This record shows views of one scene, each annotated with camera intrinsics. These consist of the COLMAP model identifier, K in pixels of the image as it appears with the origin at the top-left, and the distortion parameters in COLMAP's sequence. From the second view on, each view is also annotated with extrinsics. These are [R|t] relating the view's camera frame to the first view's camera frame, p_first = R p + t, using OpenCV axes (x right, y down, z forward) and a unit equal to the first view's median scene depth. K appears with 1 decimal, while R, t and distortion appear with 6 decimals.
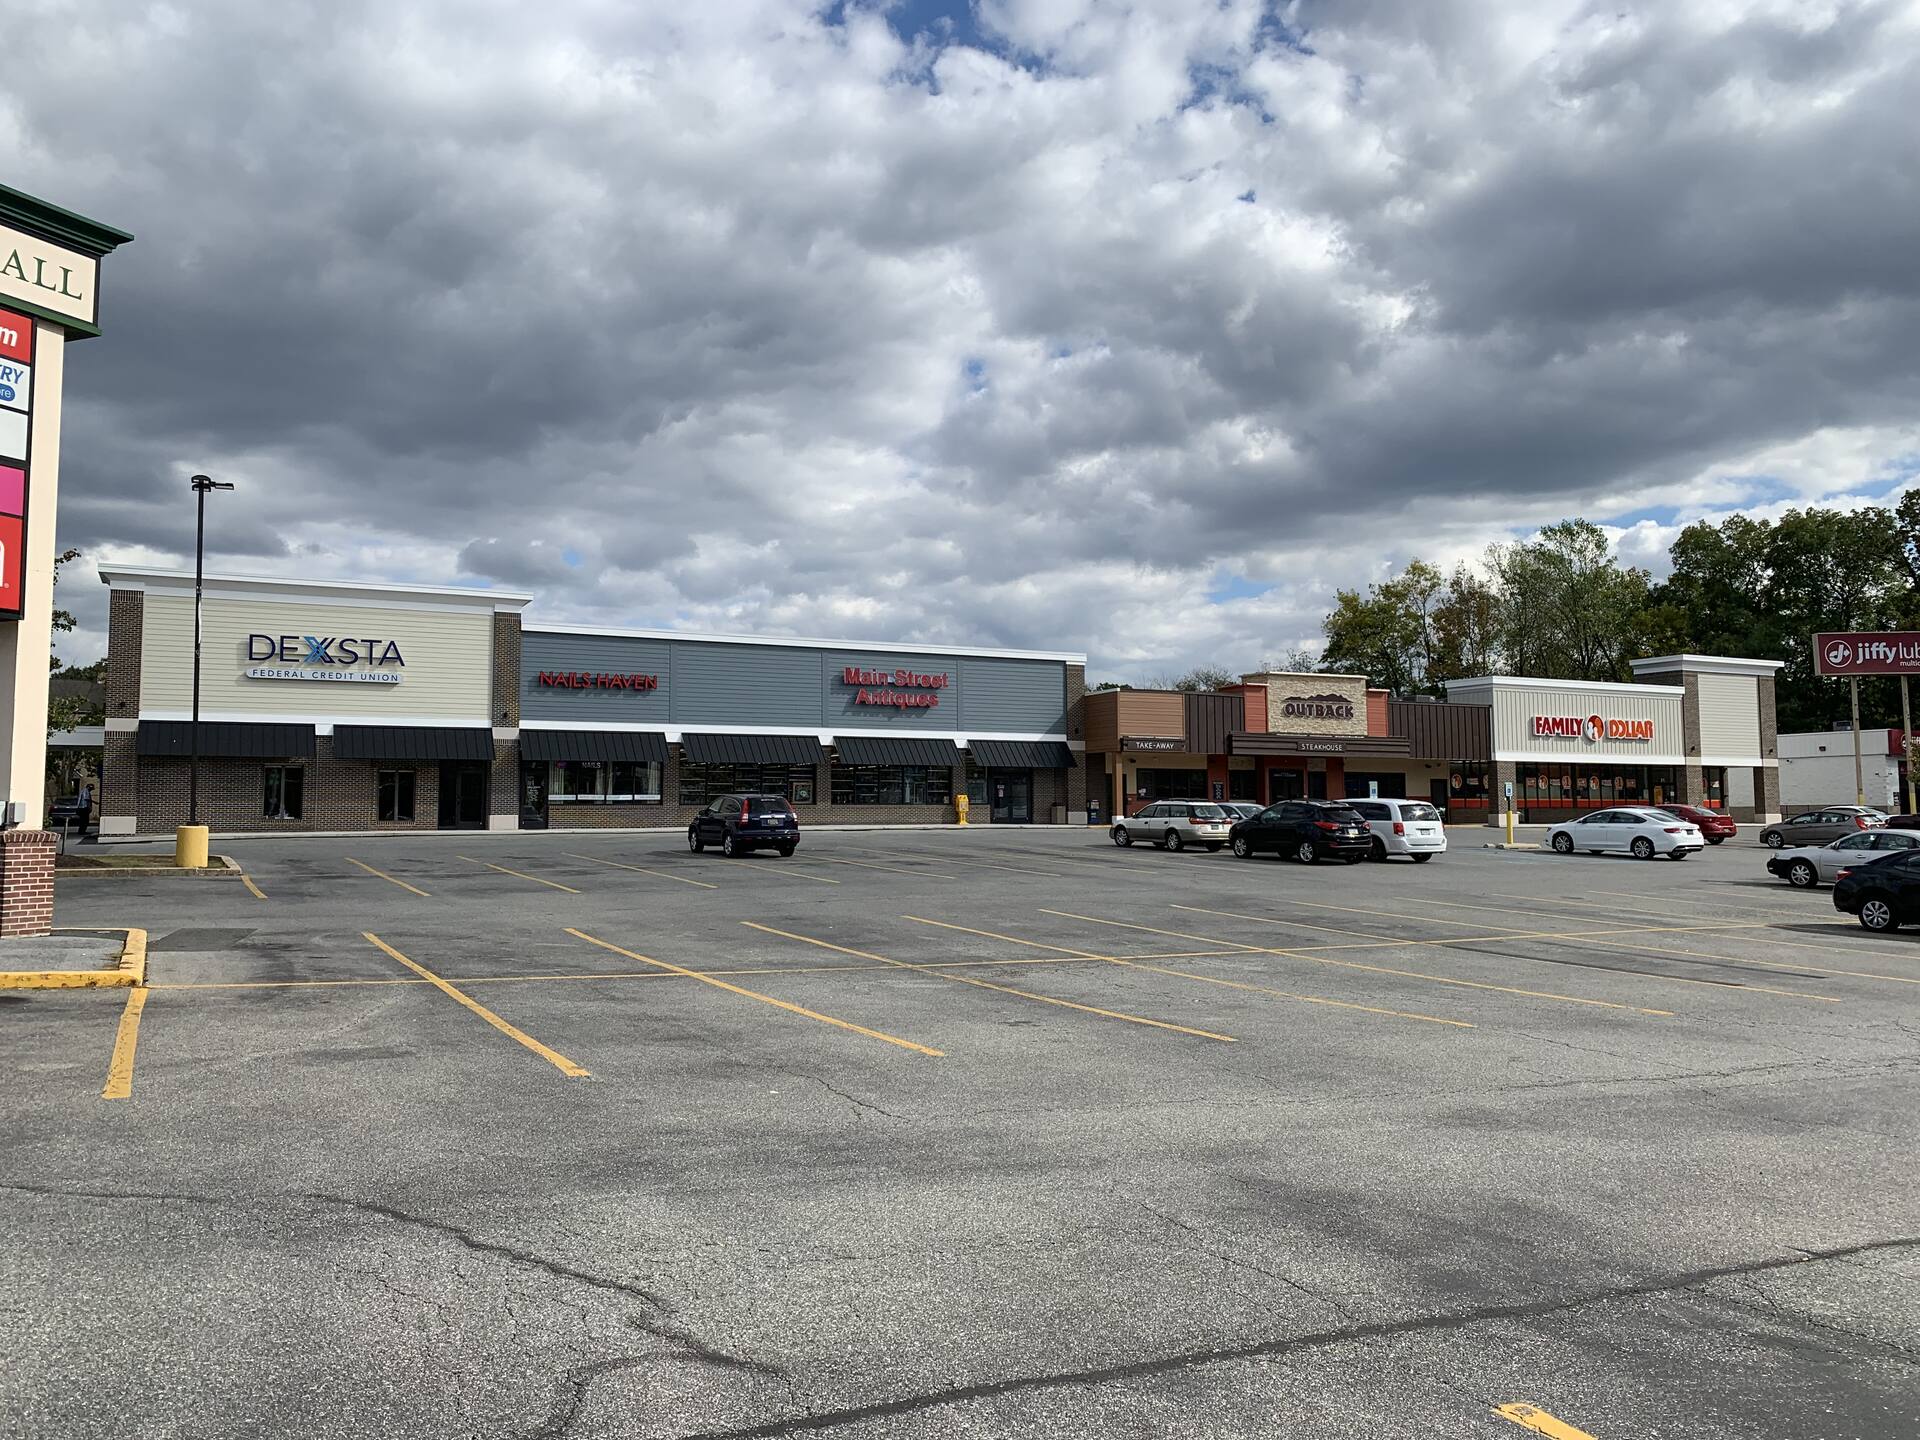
lens RADIAL K [[1471.7, 0, 962.4], [0, 1471.7, 674.1], [0, 0, 1]] dist [0.069178, -0.105096]
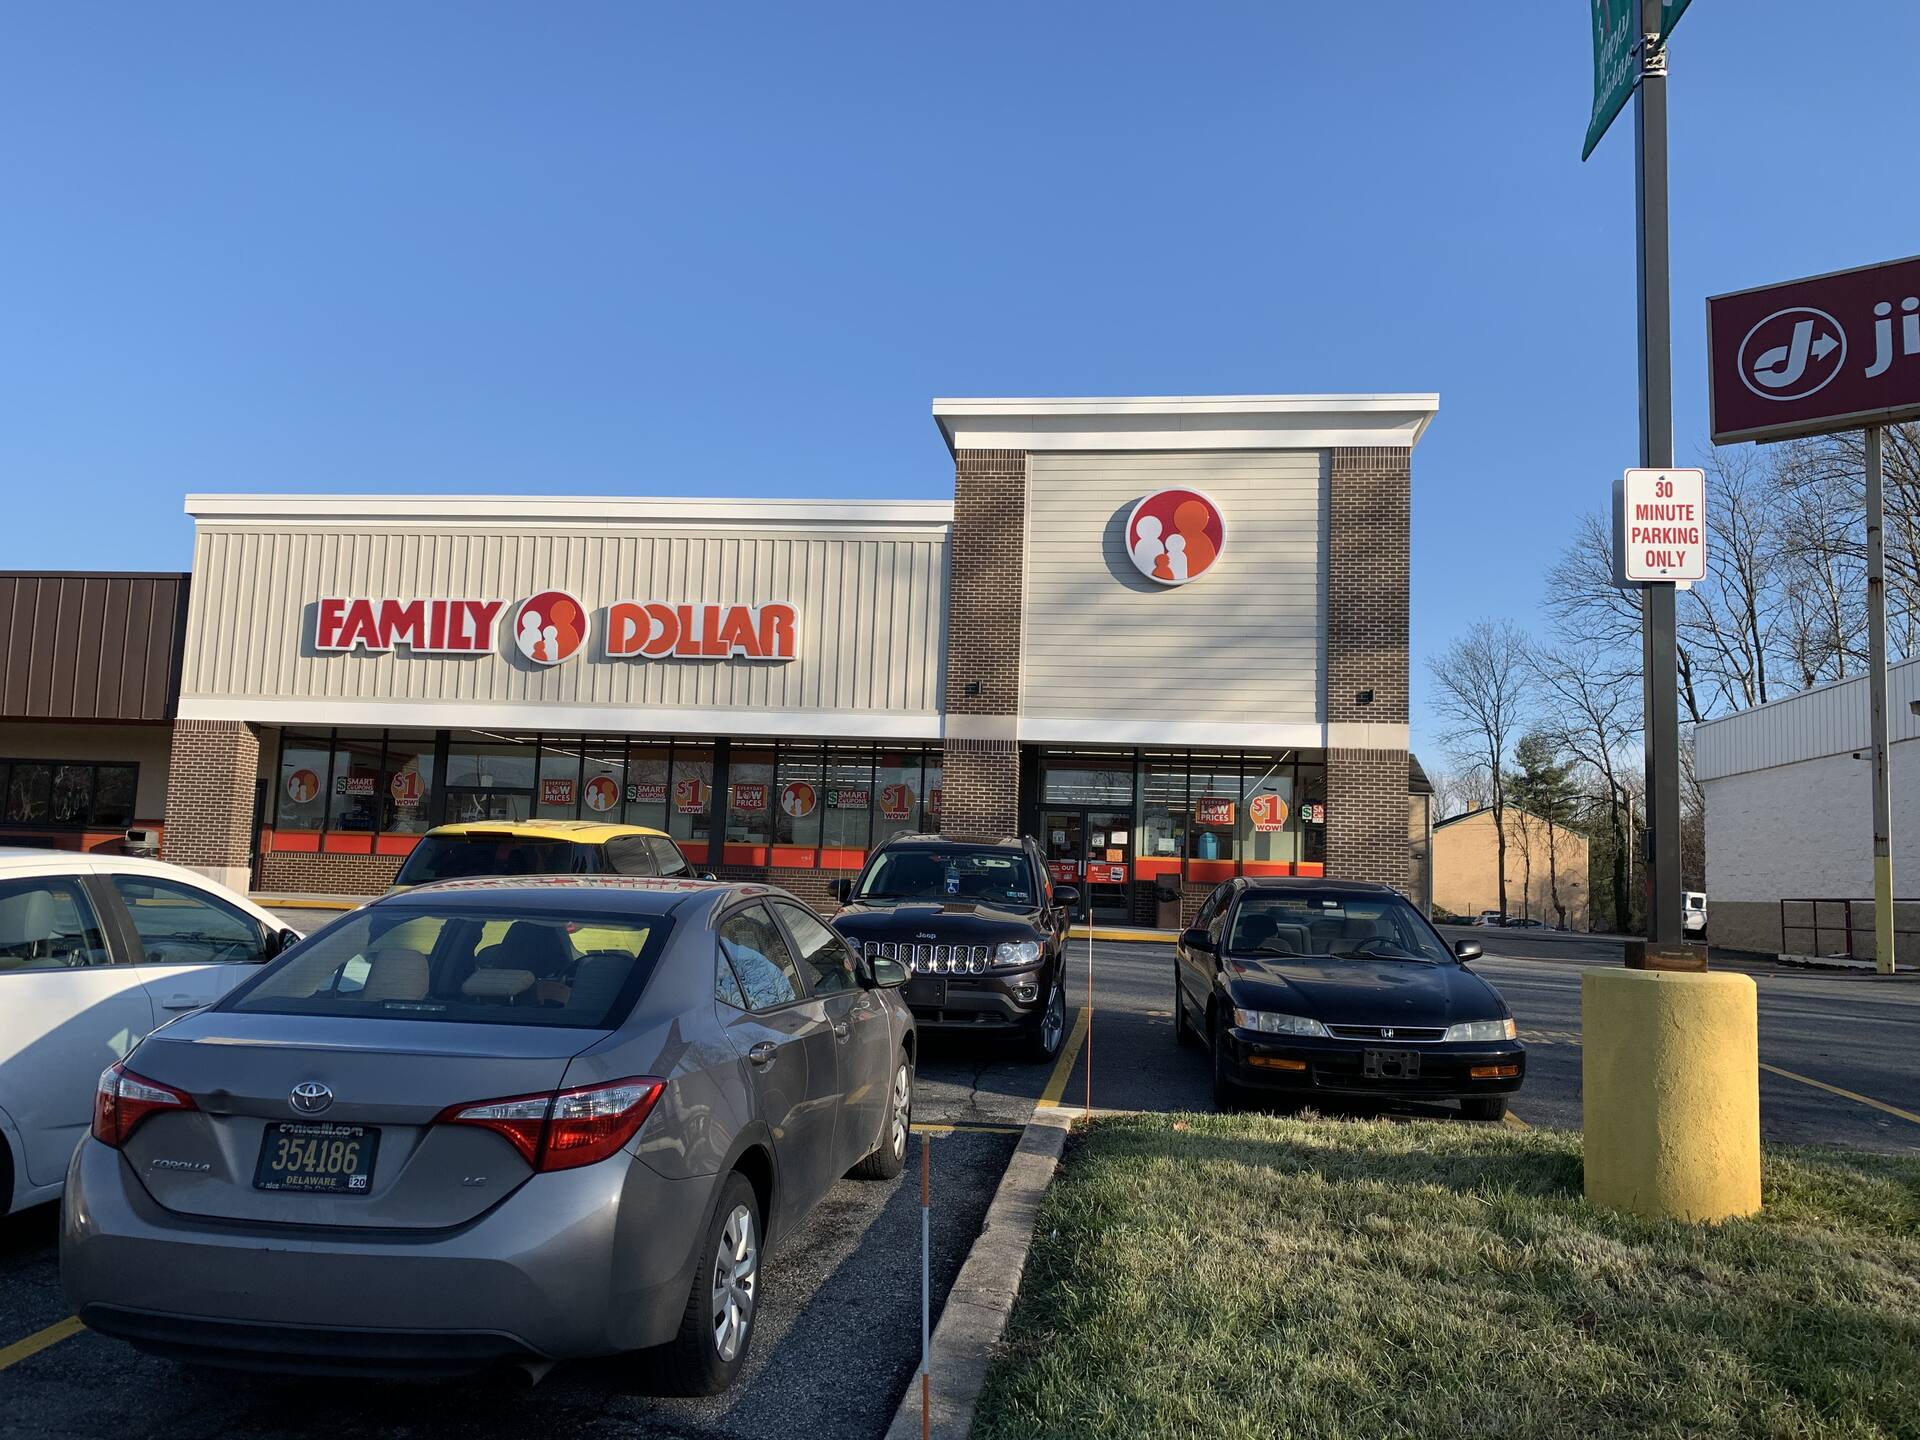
lens RADIAL K [[1471.7, 0, 962.4], [0, 1471.7, 674.1], [0, 0, 1]] dist [0.069178, -0.105096]
pose [[0.832347, -0.043145, -0.552572, 0.989091], [0.017636, 0.998522, -0.051400, 0.094391], [0.553974, 0.033038, 0.831879, 1.102546]]
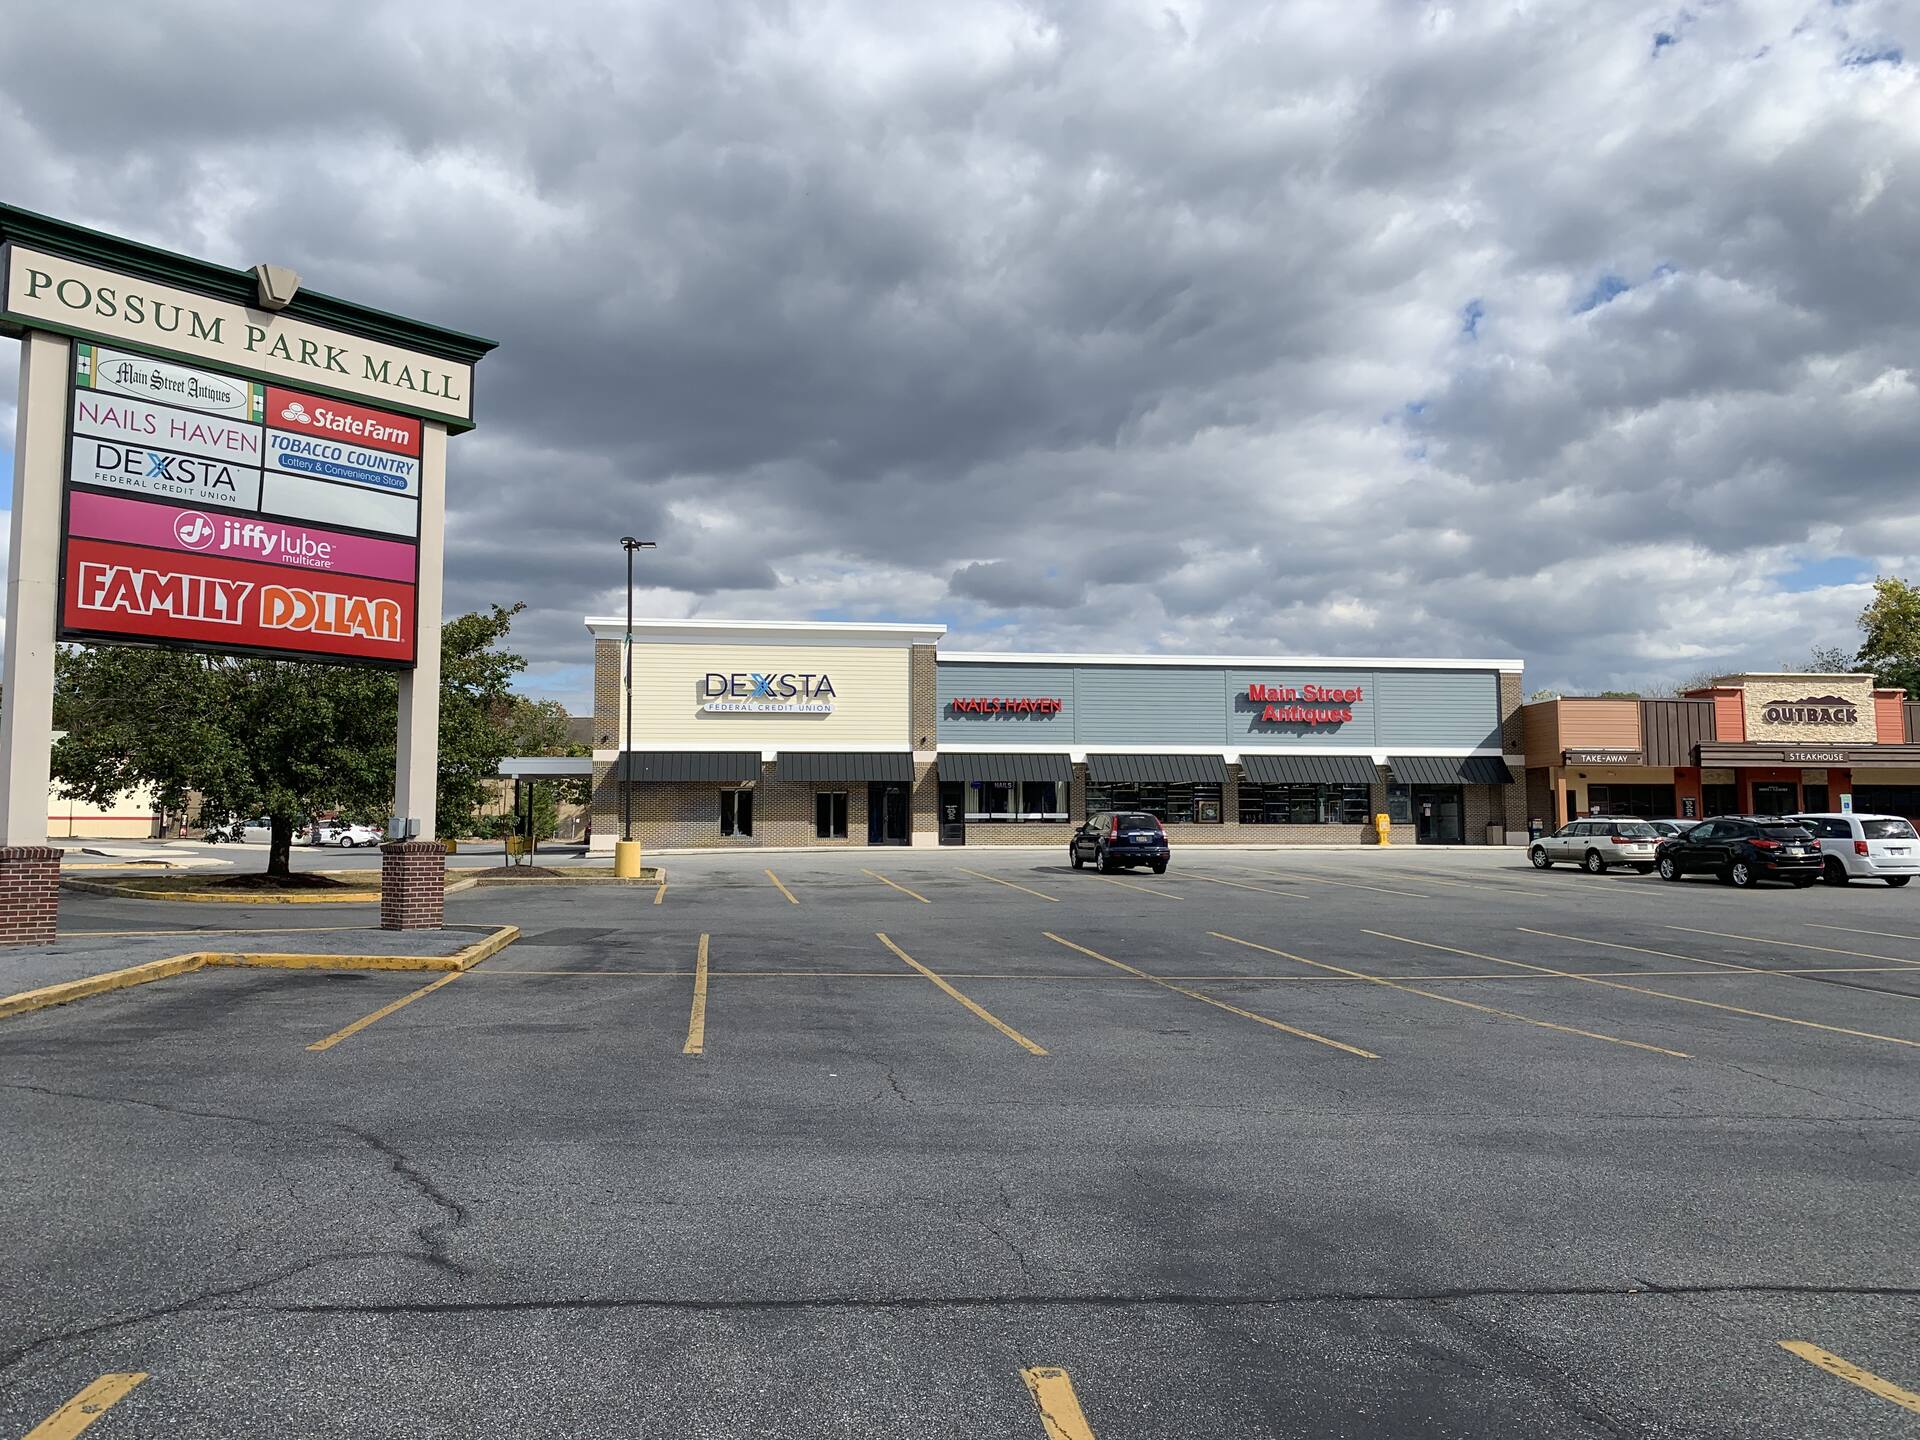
lens RADIAL K [[1472.7, 0, 966.4], [0, 1472.7, 677.8], [0, 0, 1]] dist [0.076462, -0.110520]
pose [[0.945884, -0.035657, -0.322539, 0.068165], [0.031871, 0.999347, -0.017014, 0.001992], [0.322935, 0.005813, 0.946403, -0.001676]]
